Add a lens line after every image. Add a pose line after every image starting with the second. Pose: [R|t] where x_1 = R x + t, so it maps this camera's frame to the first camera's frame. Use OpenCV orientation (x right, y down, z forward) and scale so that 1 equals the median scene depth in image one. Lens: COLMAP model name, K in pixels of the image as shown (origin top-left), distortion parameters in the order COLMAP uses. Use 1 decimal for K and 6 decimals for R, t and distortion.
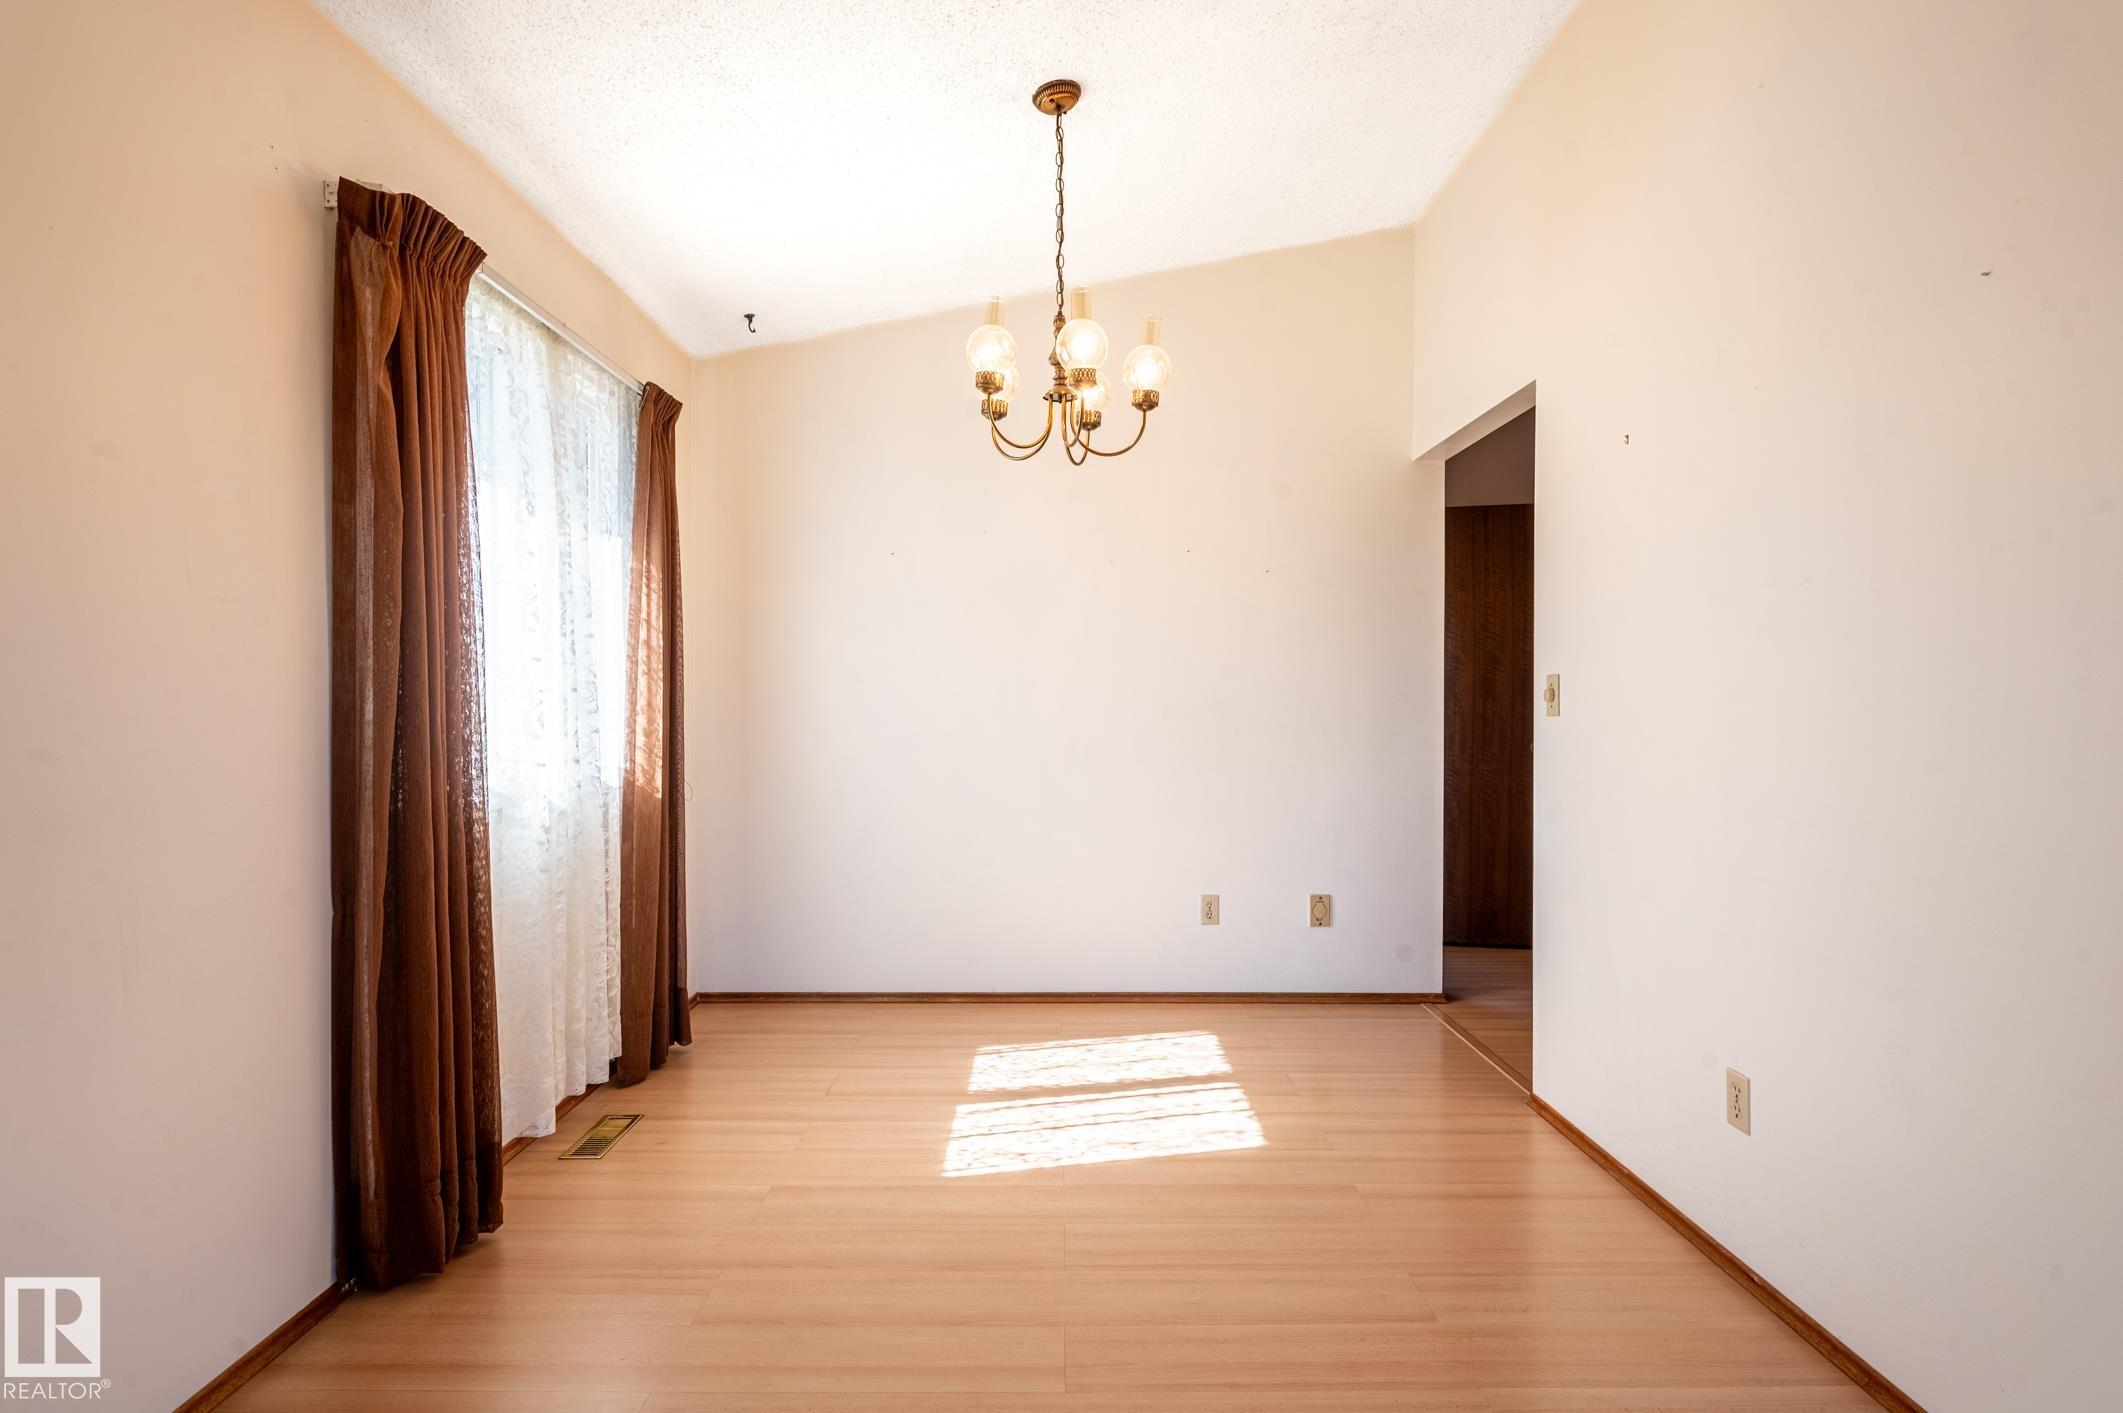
lens RADIAL K [[1099.5, 0, 1042.8], [0, 1099.5, 708.7], [0, 0, 1]] dist [0.015838, -0.011891]
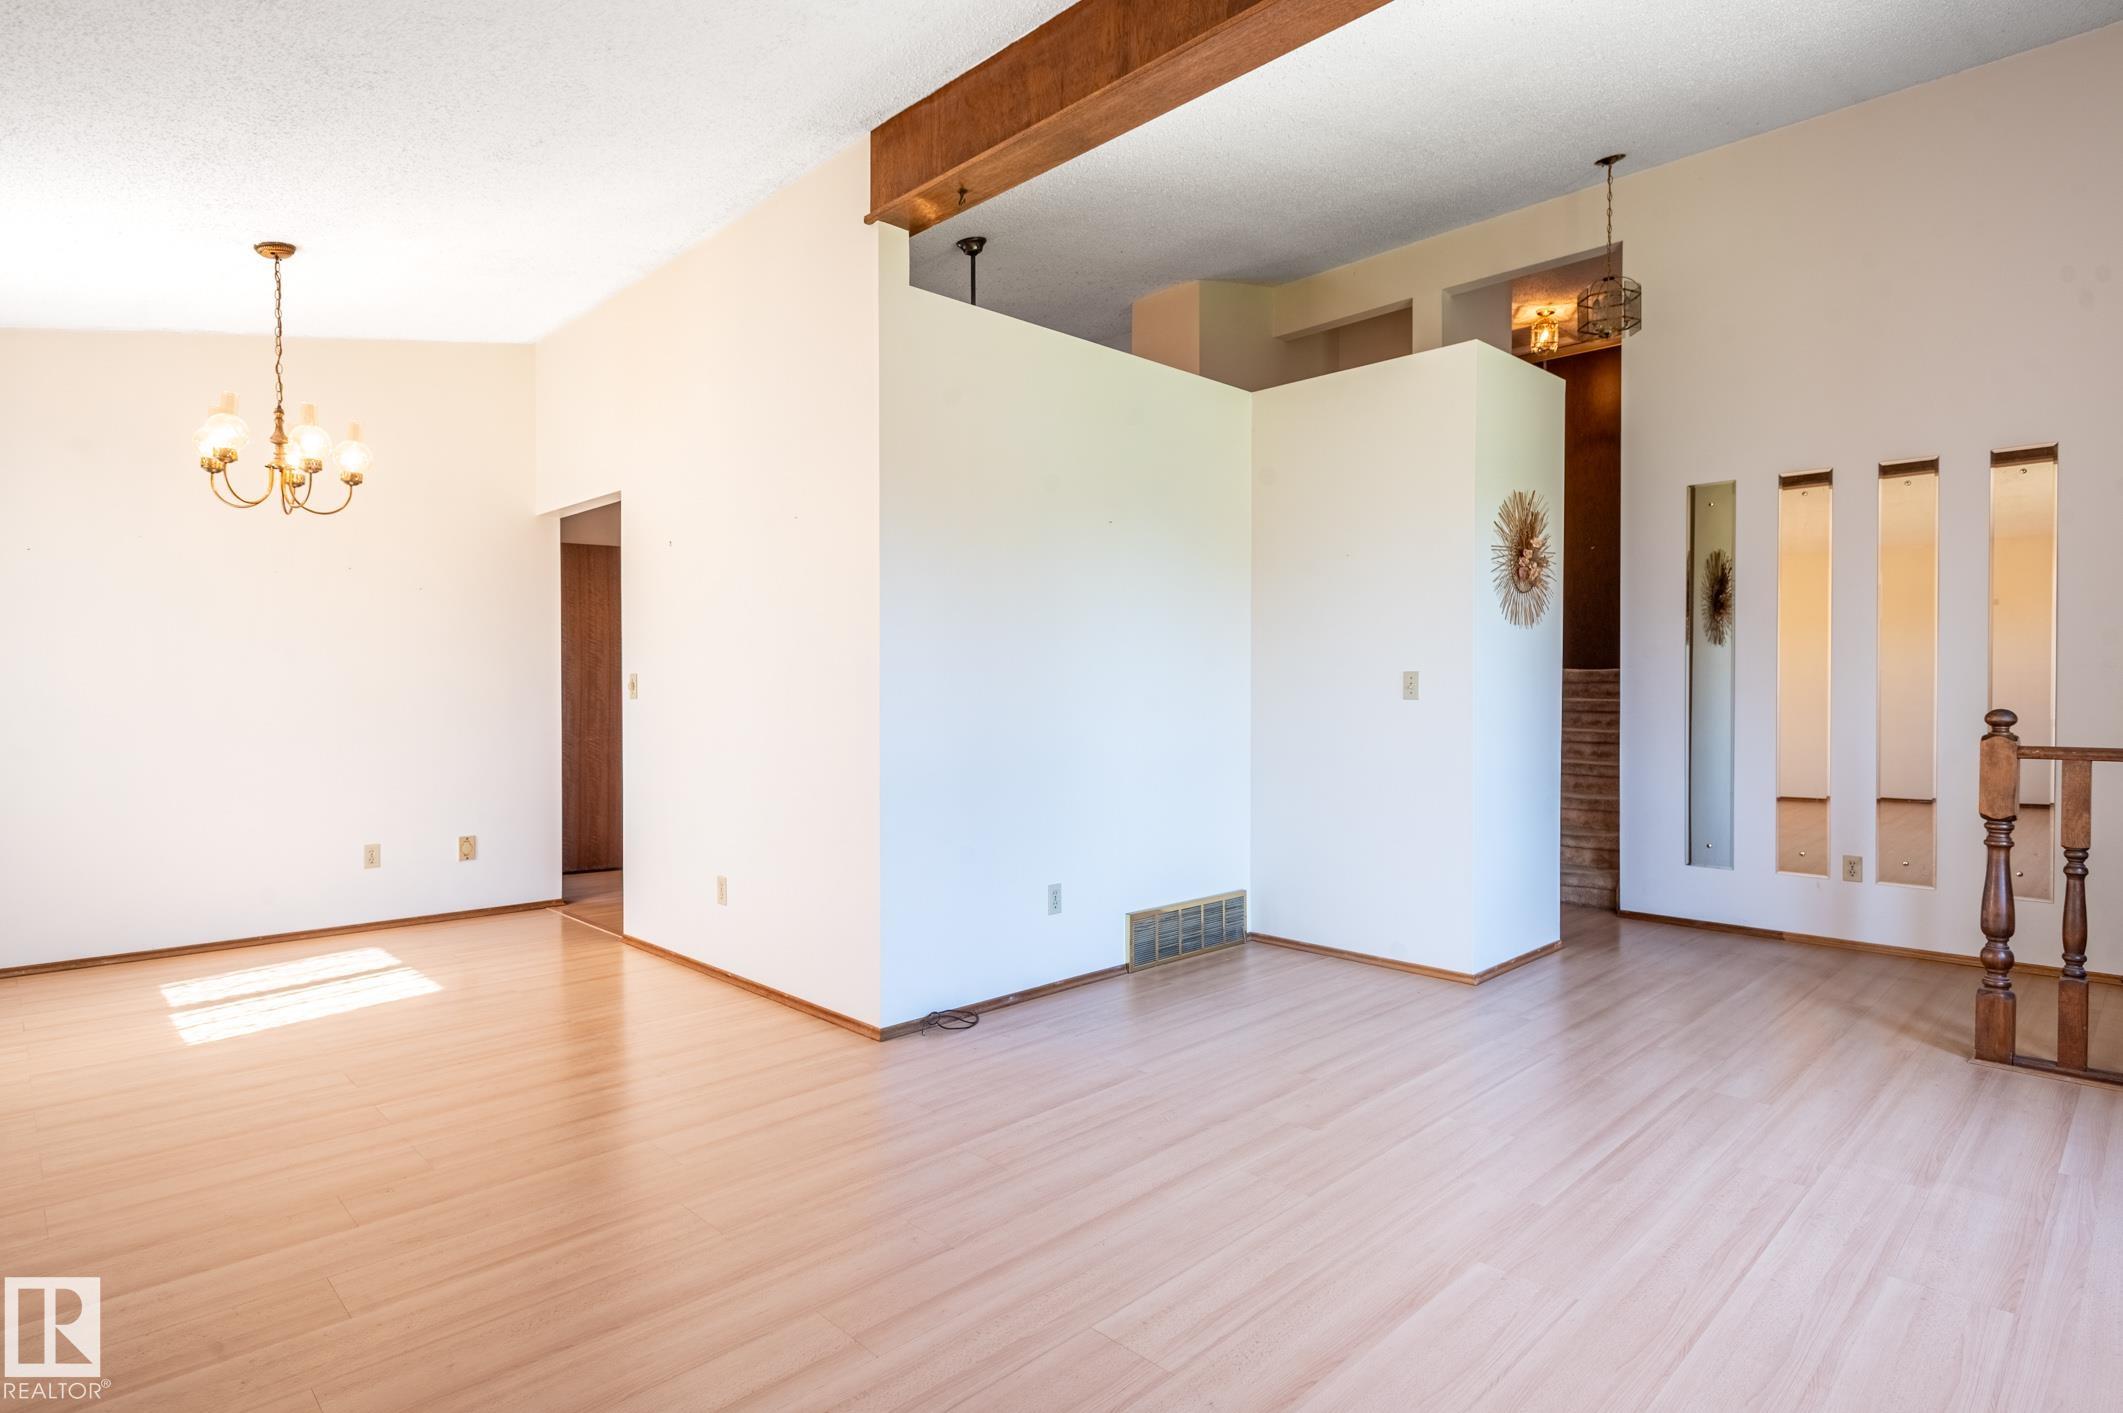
lens RADIAL K [[1099.5, 0, 1042.8], [0, 1099.5, 708.7], [0, 0, 1]] dist [0.015838, -0.011891]
pose [[0.713132, -0.012306, 0.700921, -0.190654], [0.004775, 0.999908, 0.012697, 0.002635], [-0.701013, -0.005708, 0.713125, -0.449522]]
